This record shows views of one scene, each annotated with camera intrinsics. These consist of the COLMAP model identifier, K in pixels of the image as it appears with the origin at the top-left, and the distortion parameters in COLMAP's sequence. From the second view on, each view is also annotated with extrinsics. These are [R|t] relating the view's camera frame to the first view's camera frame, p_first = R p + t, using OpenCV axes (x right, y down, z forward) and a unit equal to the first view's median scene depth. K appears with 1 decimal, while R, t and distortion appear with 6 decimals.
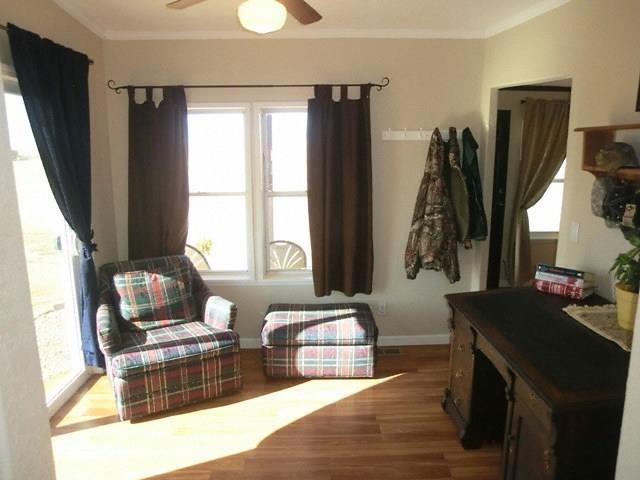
lens RADIAL K [[457.5, 0, 320.0], [0, 457.5, 240.0], [0, 0, 1]] dist [0.000001, 0.001138]
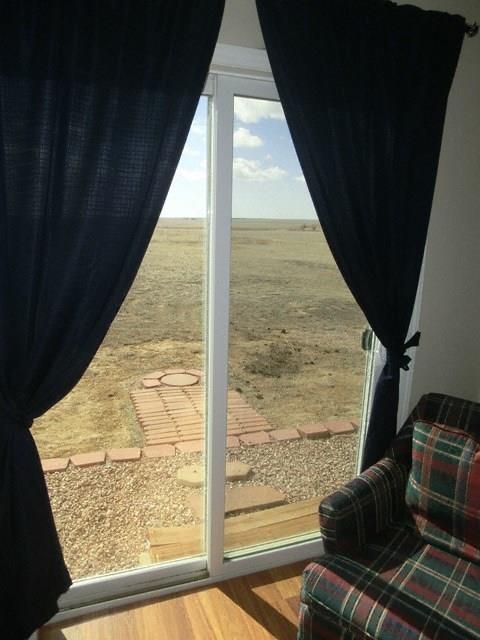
lens RADIAL K [[457.5, 0, 240.0], [0, 457.5, 320.0], [0, 0, 1]] dist [0.000001, 0.001138]
pose [[0.315574, 0.235705, -0.919161, -0.023229], [-0.198771, 0.963588, 0.178853, -0.111883], [0.927849, 0.126261, 0.350935, 0.630373]]
